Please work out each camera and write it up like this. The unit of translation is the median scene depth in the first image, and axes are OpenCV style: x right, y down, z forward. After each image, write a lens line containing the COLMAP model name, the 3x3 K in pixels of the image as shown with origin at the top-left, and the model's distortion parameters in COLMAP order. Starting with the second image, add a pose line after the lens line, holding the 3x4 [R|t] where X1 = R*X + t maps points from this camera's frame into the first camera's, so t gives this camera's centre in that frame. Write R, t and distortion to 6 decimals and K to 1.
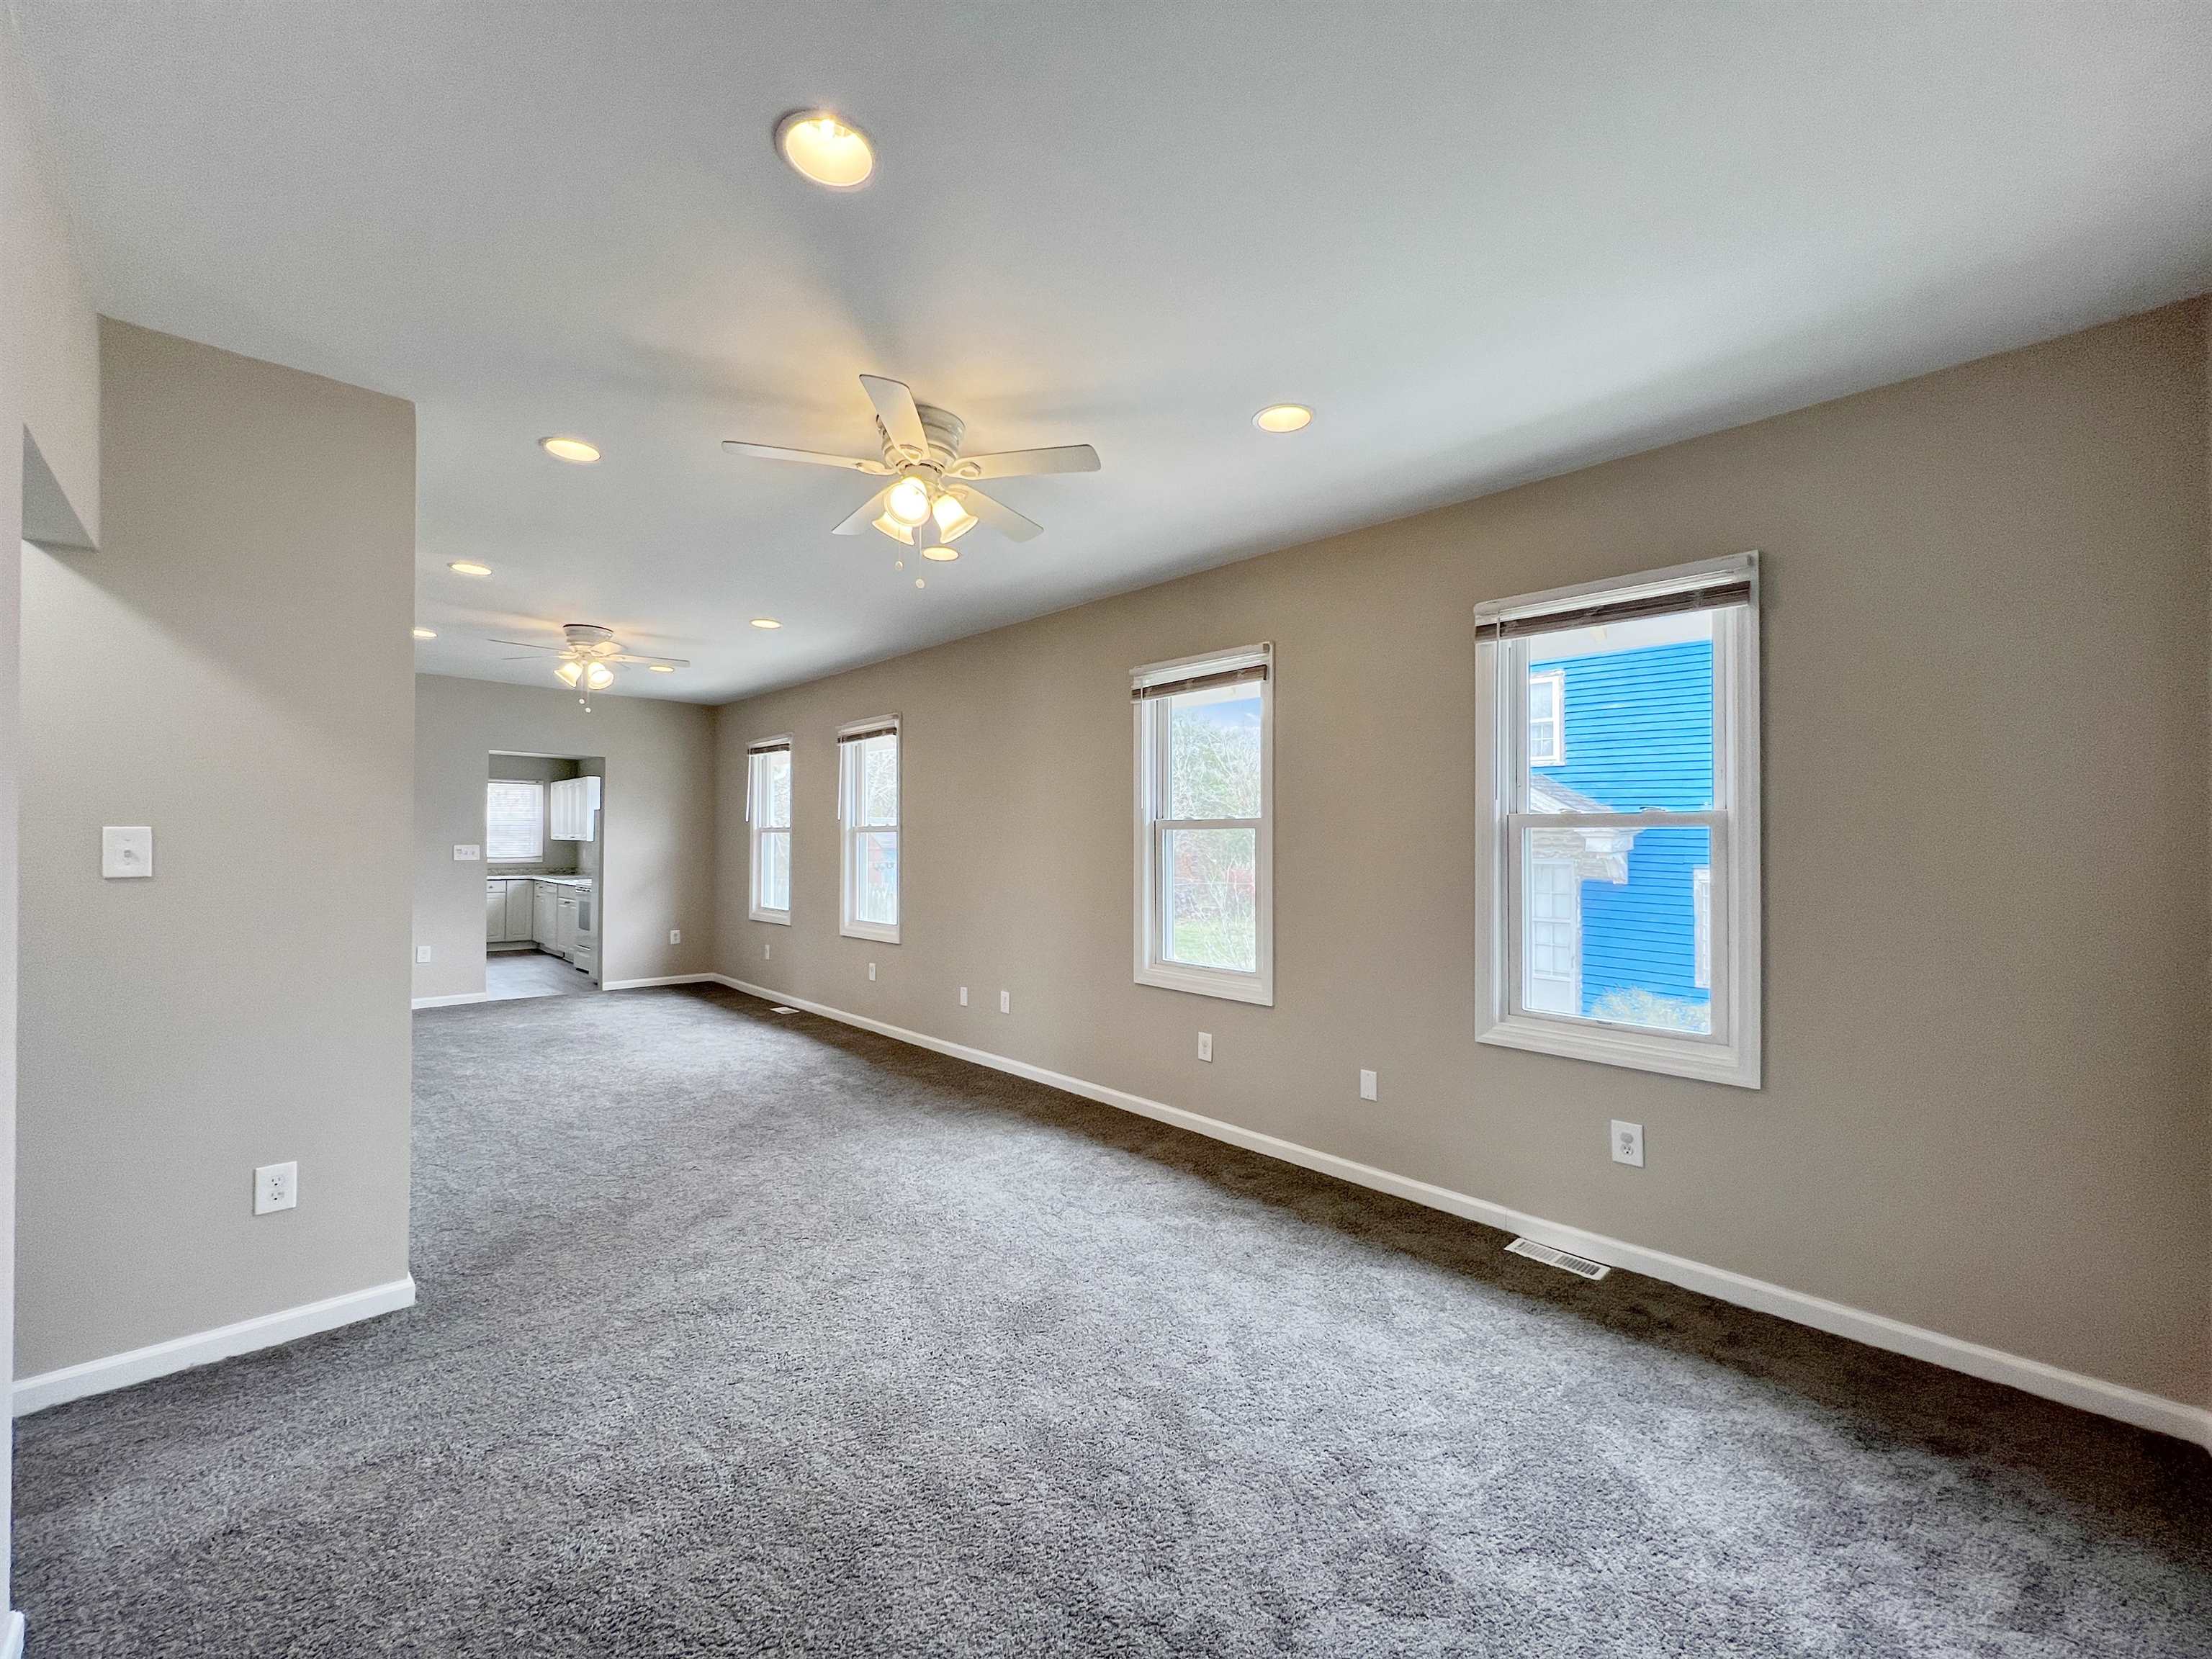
lens RADIAL K [[907.0, 0, 1059.7], [0, 907.0, 823.5], [0, 0, 1]] dist [-0.000540, -0.000050]
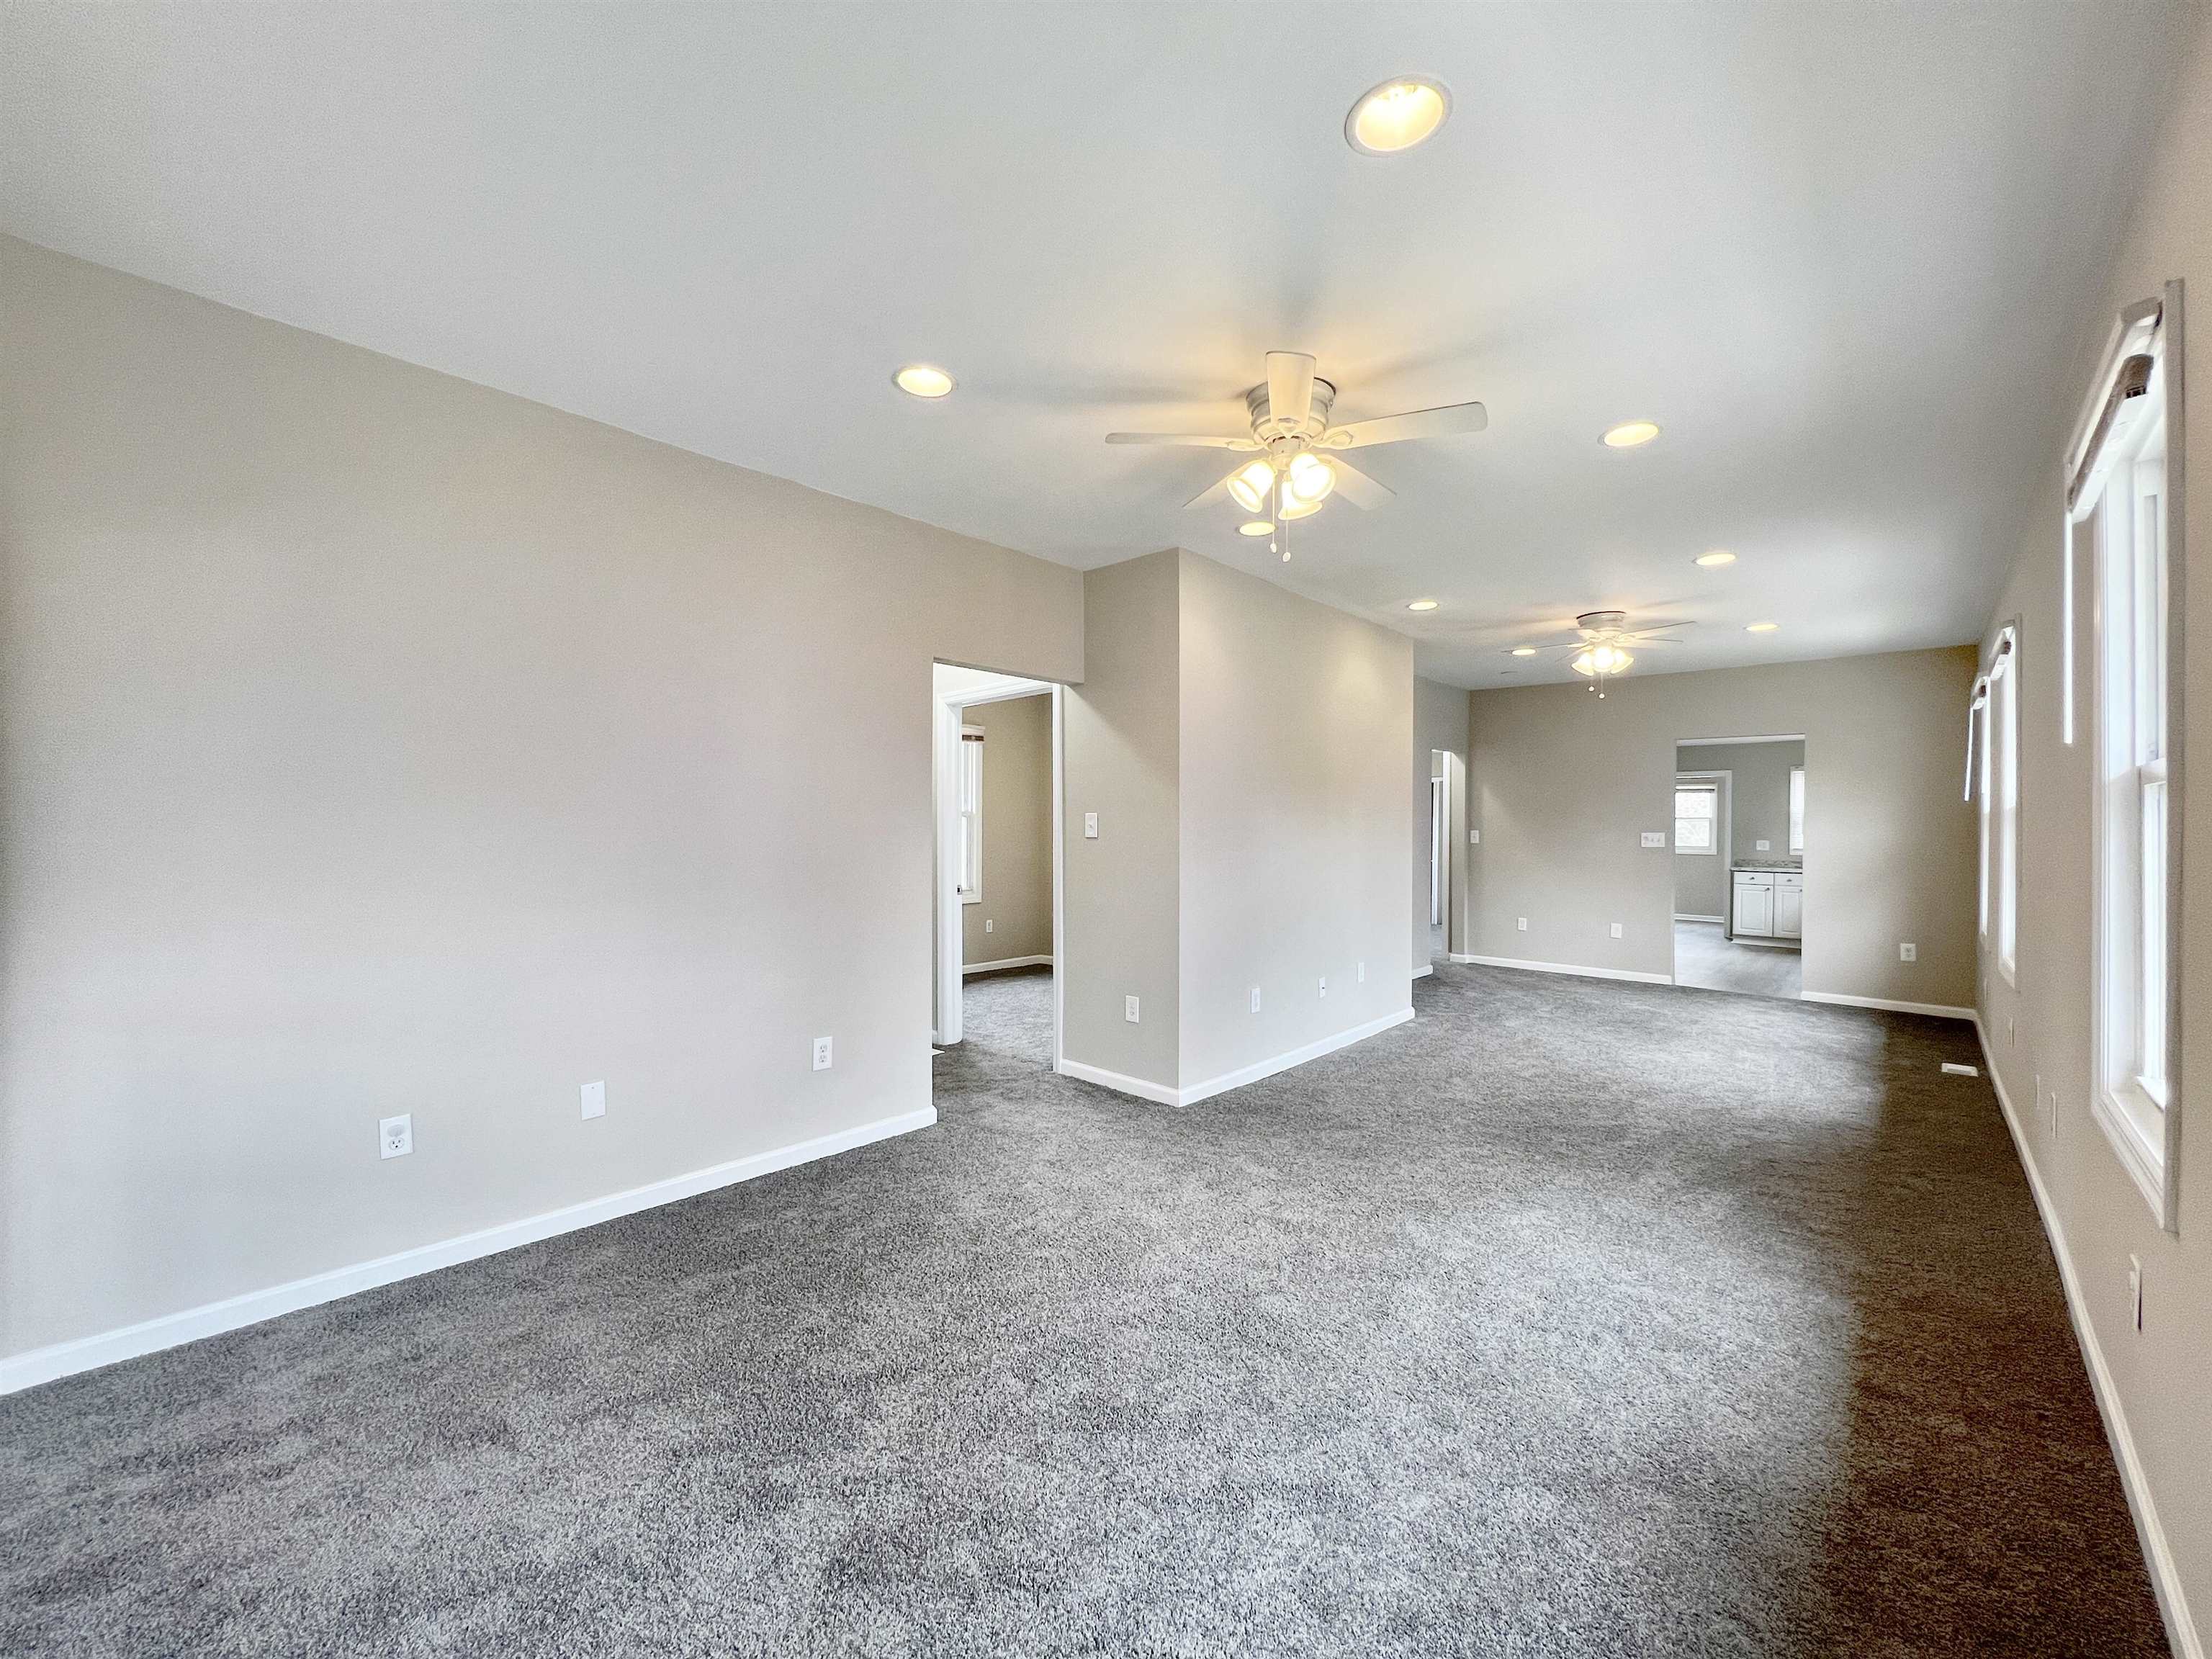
lens RADIAL K [[874.0, 0, 1096.4], [0, 874.0, 825.4], [0, 0, 1]] dist [-0.001380, -0.000002]
pose [[0.065720, -0.007267, -0.997812, 0.532375], [0.011371, 0.999914, -0.006533, 0.024748], [0.997773, -0.010917, 0.065797, 0.485320]]
